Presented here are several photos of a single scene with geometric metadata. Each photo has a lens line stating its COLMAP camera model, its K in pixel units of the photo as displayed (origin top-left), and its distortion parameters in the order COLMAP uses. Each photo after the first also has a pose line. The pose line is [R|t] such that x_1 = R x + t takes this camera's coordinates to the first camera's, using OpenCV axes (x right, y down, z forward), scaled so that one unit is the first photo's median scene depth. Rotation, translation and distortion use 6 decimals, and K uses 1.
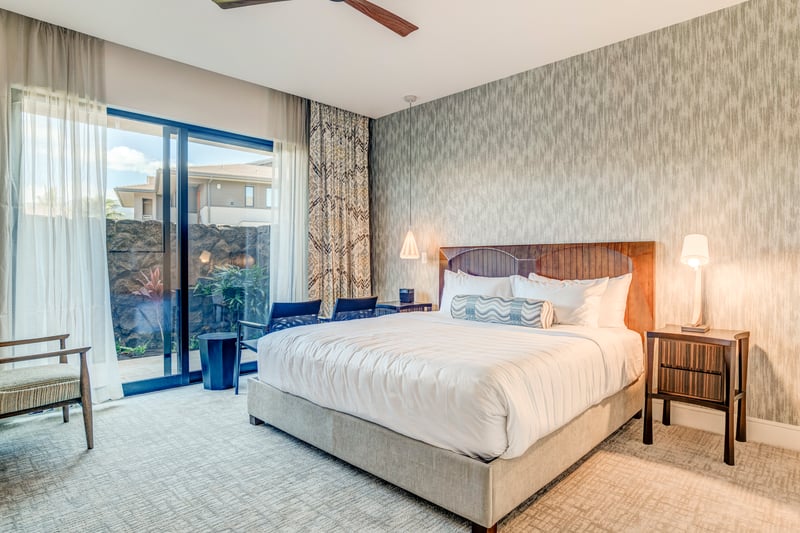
lens RADIAL K [[481.7, 0, 400.9], [0, 481.7, 267.1], [0, 0, 1]] dist [-0.000295, -0.000425]
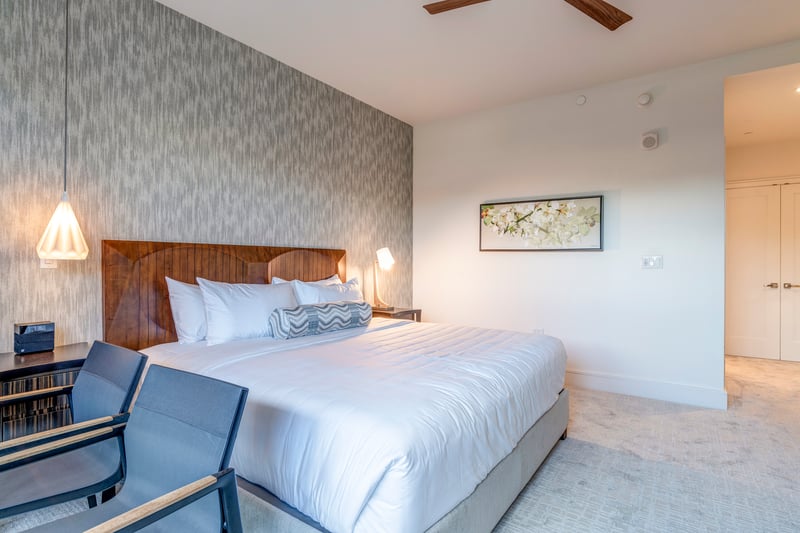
lens RADIAL K [[408.3, 0, 399.2], [0, 408.3, 263.1], [0, 0, 1]] dist [-0.006085, 0.000625]
pose [[-0.147717, 0.012222, 0.988954, -0.509517], [0.020171, 0.999753, -0.009343, -0.003263], [-0.988824, 0.018568, -0.147927, 0.856138]]
